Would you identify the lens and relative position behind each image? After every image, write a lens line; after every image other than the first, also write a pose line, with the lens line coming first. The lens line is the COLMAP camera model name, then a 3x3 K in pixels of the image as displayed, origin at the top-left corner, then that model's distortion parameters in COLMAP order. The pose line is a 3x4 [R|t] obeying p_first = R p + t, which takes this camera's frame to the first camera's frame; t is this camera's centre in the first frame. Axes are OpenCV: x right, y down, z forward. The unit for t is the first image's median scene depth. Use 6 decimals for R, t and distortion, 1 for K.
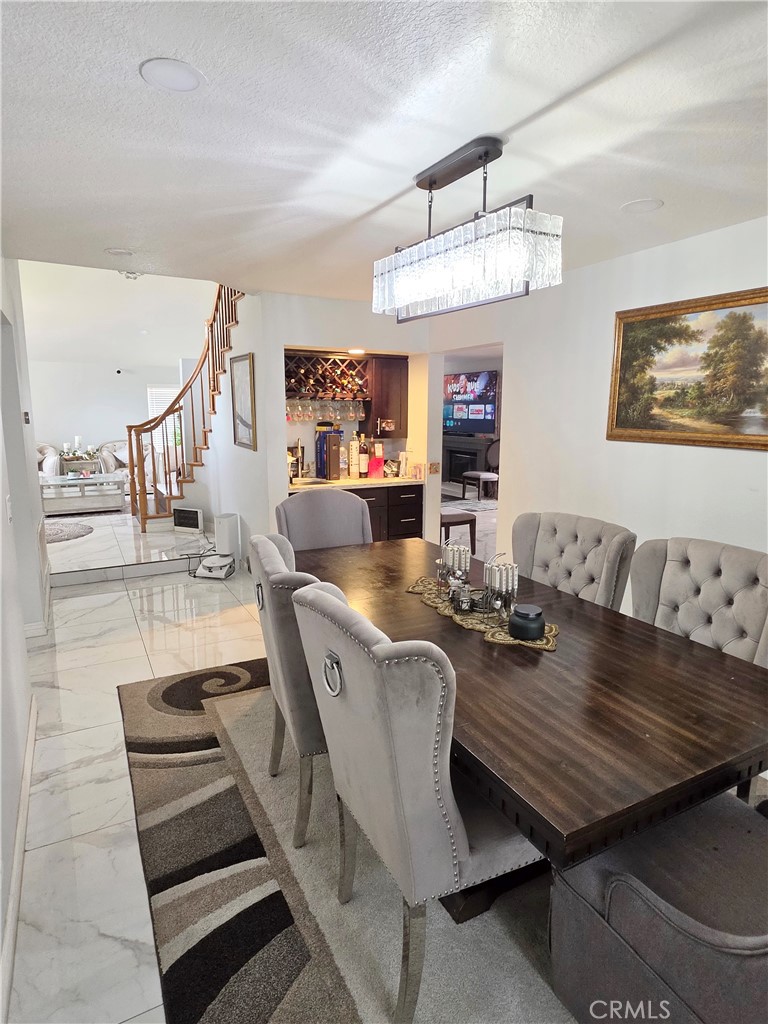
lens RADIAL K [[576.0, 0, 384.0], [0, 576.0, 512.0], [0, 0, 1]] dist [0.006798, 0.000764]
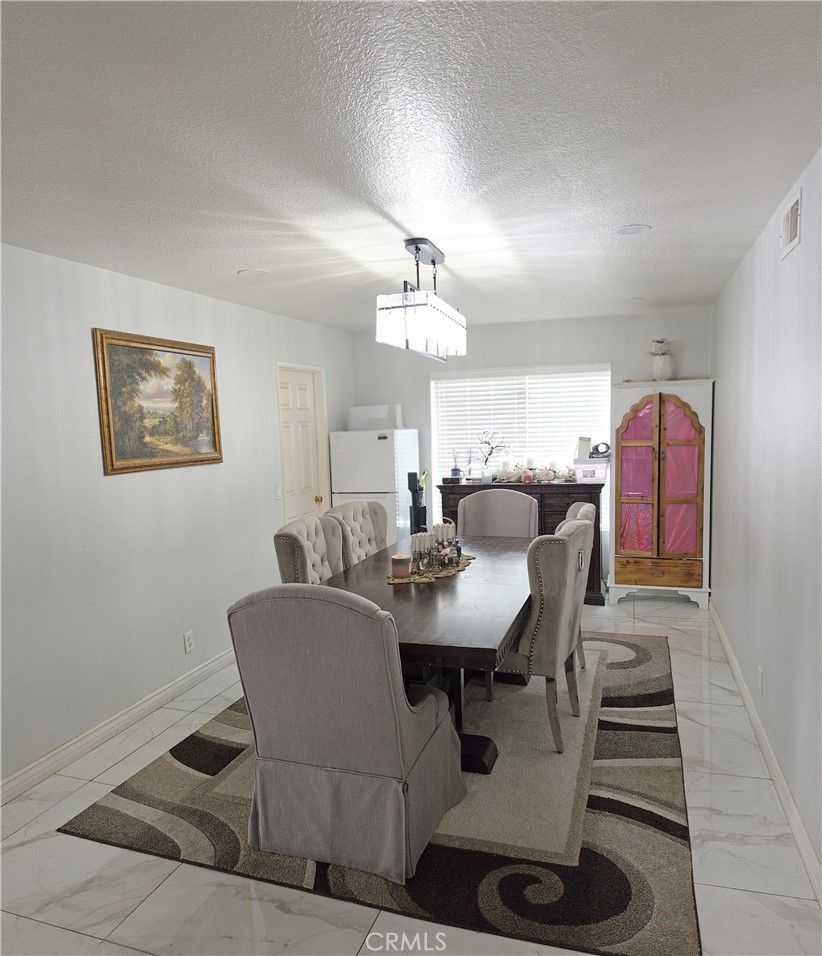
lens RADIAL K [[664.1, 0, 411.0], [0, 664.1, 478.0], [0, 0, 1]] dist [-0.003225, -0.002069]
pose [[-0.681648, -0.050948, 0.729904, -0.727155], [0.153957, 0.965252, 0.211154, -0.300502], [-0.715300, 0.256306, -0.650118, 1.530384]]
